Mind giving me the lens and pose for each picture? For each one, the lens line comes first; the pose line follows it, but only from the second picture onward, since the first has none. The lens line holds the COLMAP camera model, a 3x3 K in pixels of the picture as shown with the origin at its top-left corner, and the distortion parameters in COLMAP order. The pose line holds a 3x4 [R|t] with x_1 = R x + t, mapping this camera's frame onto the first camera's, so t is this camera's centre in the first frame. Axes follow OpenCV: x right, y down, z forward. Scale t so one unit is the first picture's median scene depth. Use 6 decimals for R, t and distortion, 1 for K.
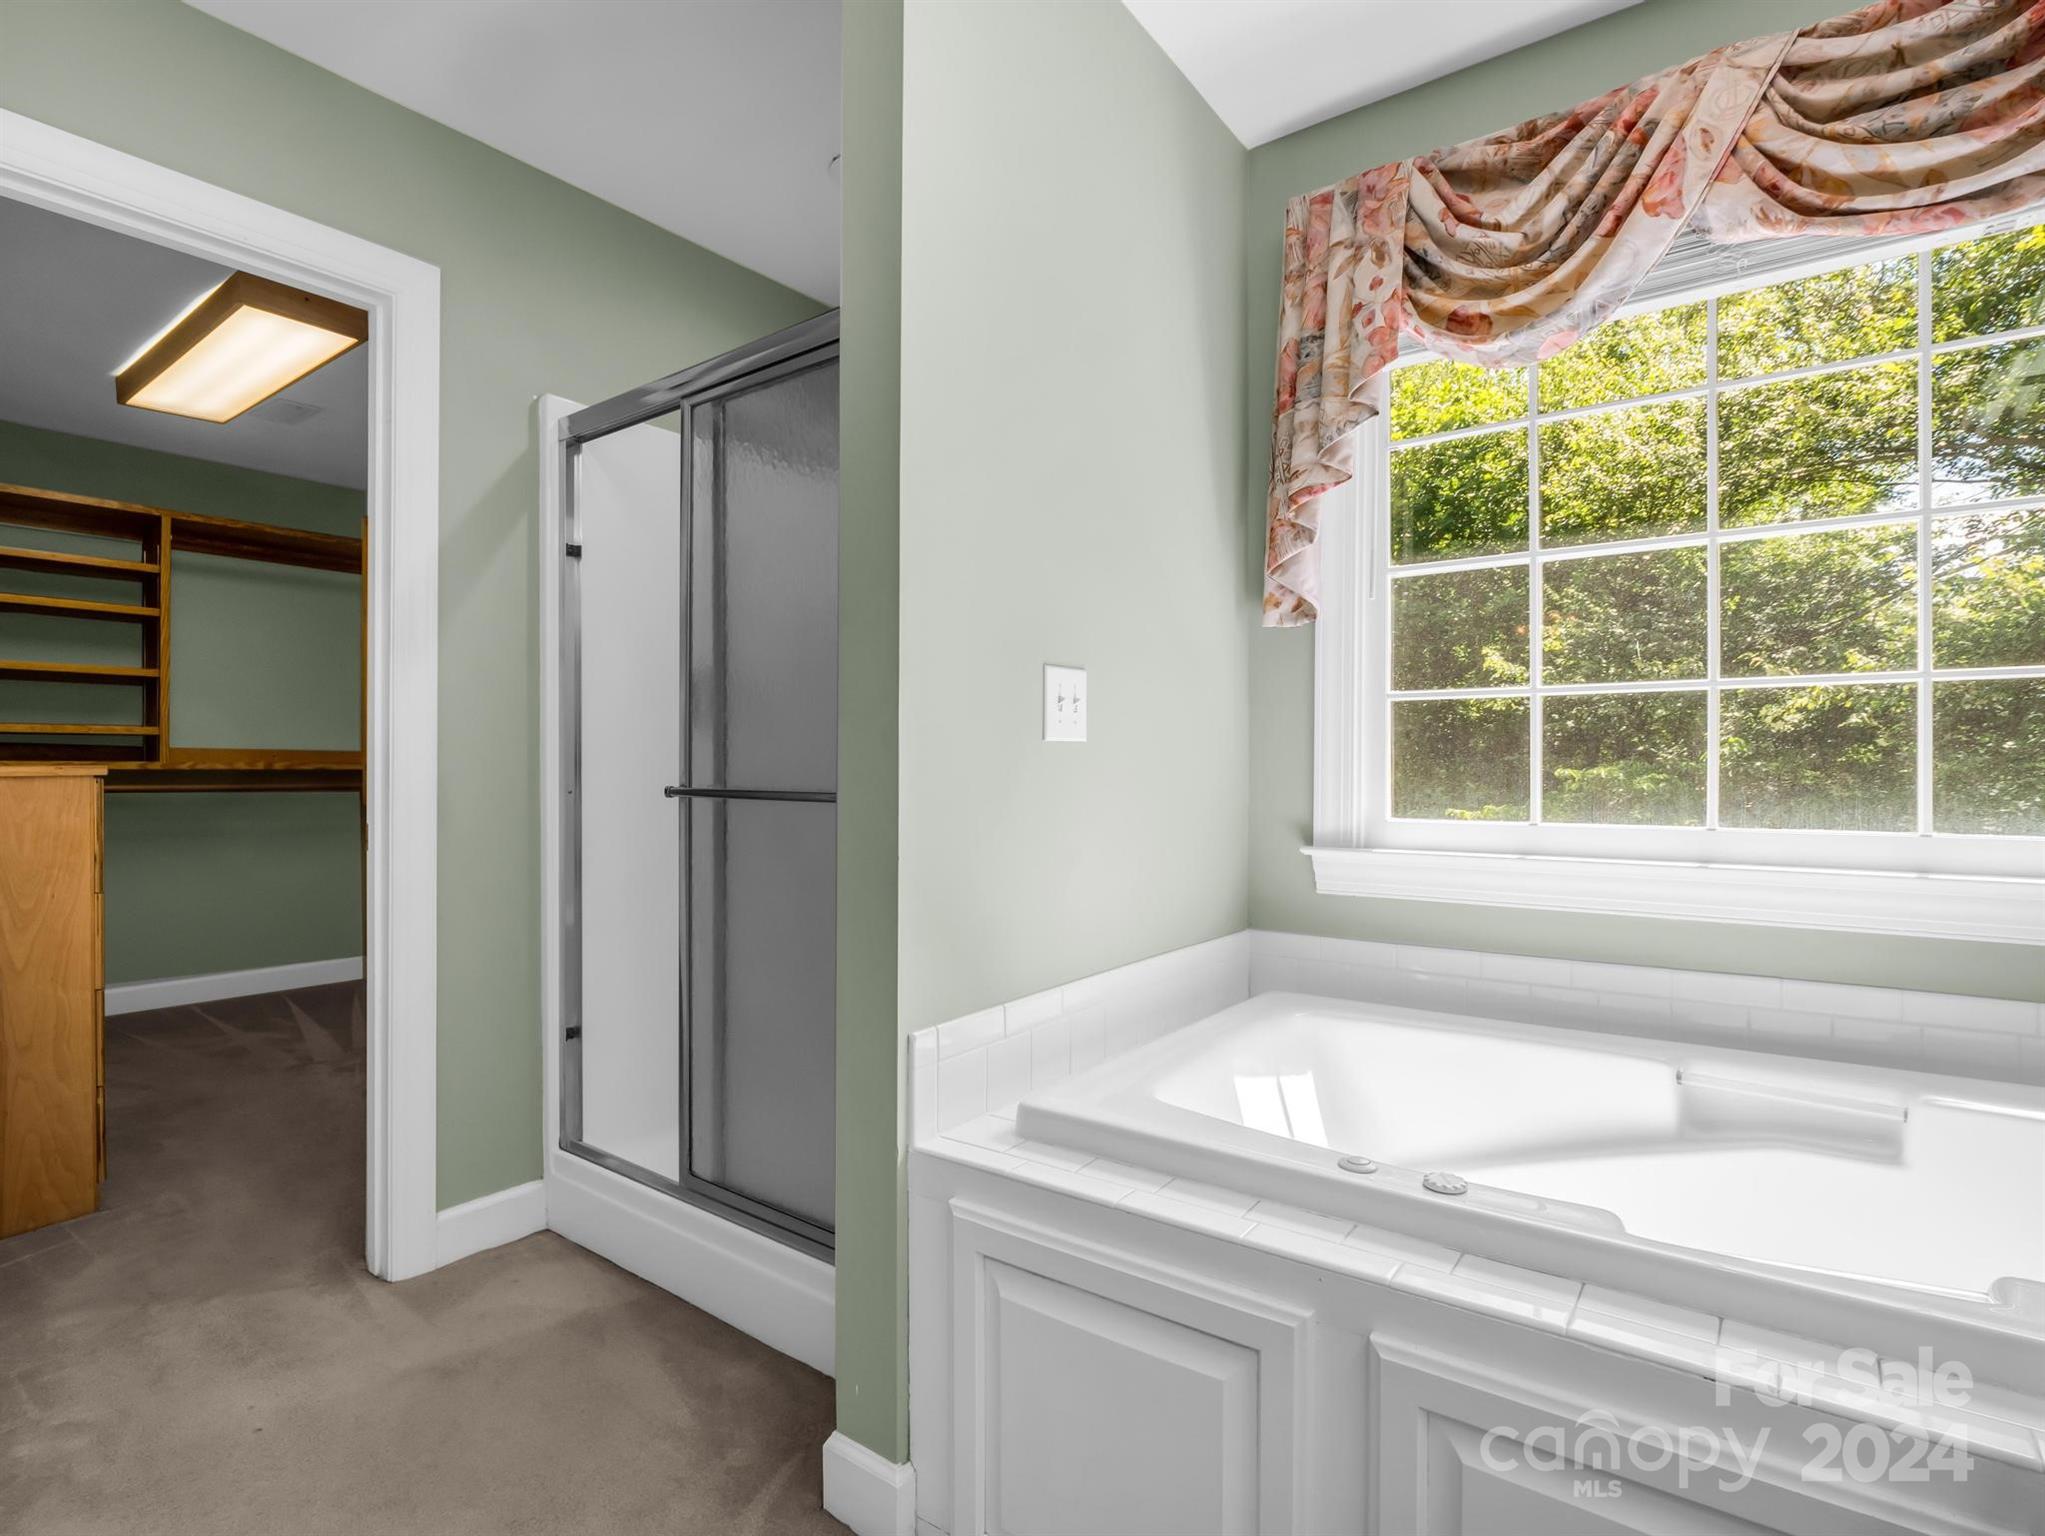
lens RADIAL K [[1017.2, 0, 1022.5], [0, 1017.2, 768.0], [0, 0, 1]] dist [-0.001277, -0.002376]
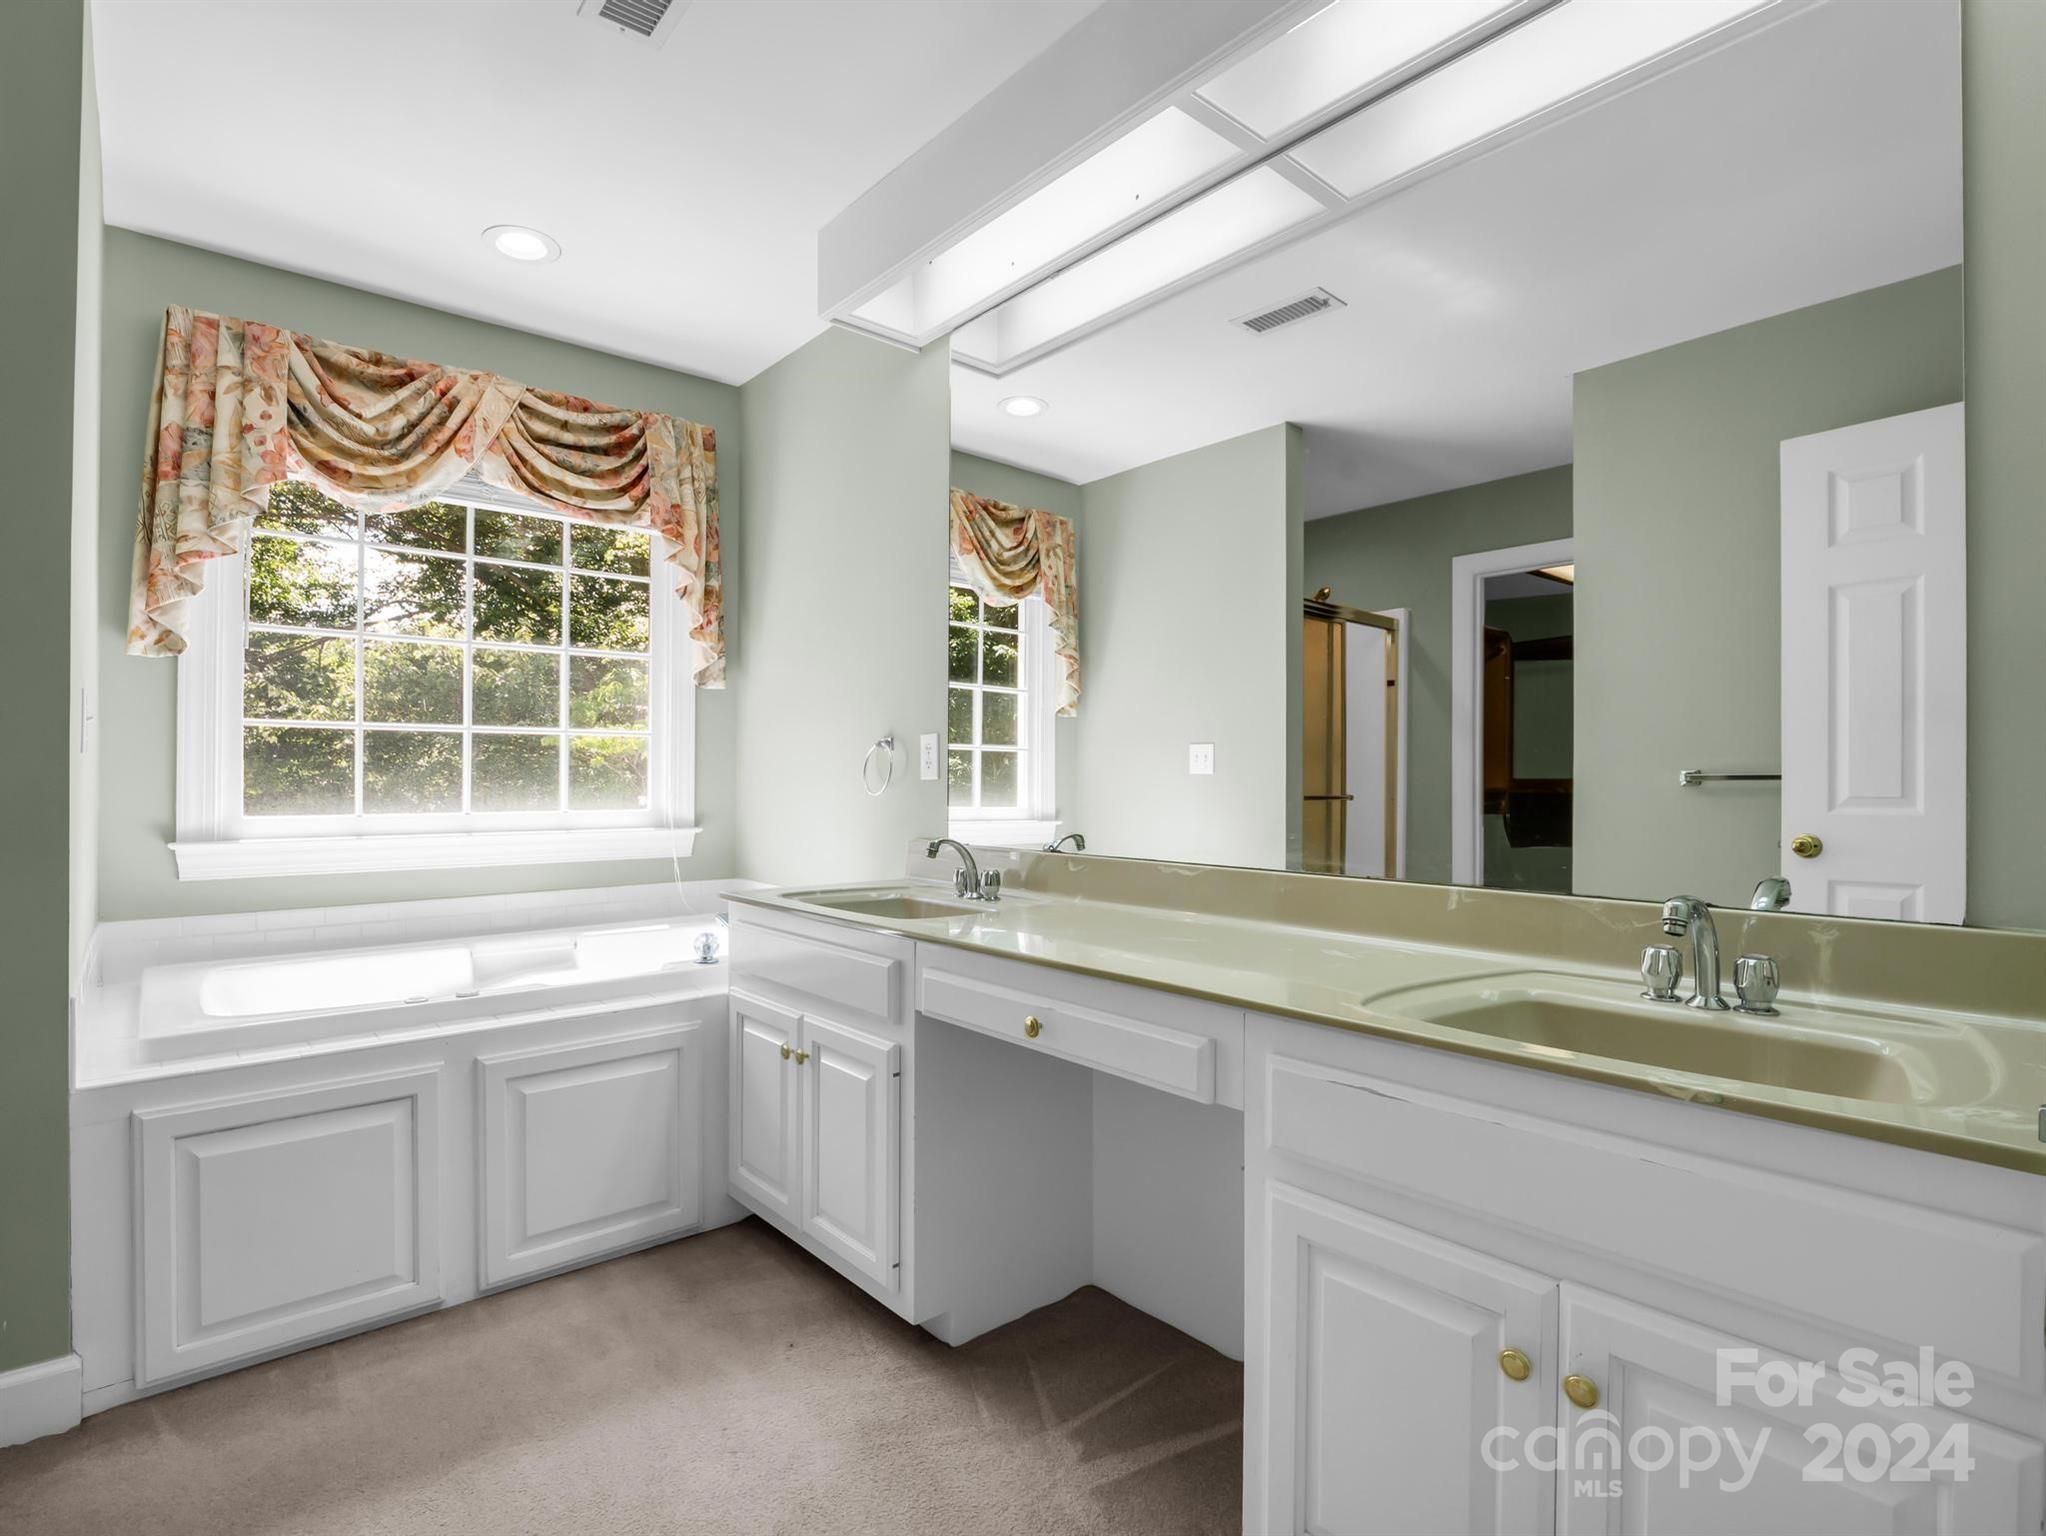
lens RADIAL K [[1004.8, 0, 1009.5], [0, 1004.8, 756.0], [0, 0, 1]] dist [-0.002101, -0.021265]
pose [[0.224779, 0.016917, 0.974263, -0.725168], [-0.004237, 0.999857, -0.016383, -0.011311], [-0.974401, -0.000446, 0.224818, -0.258944]]
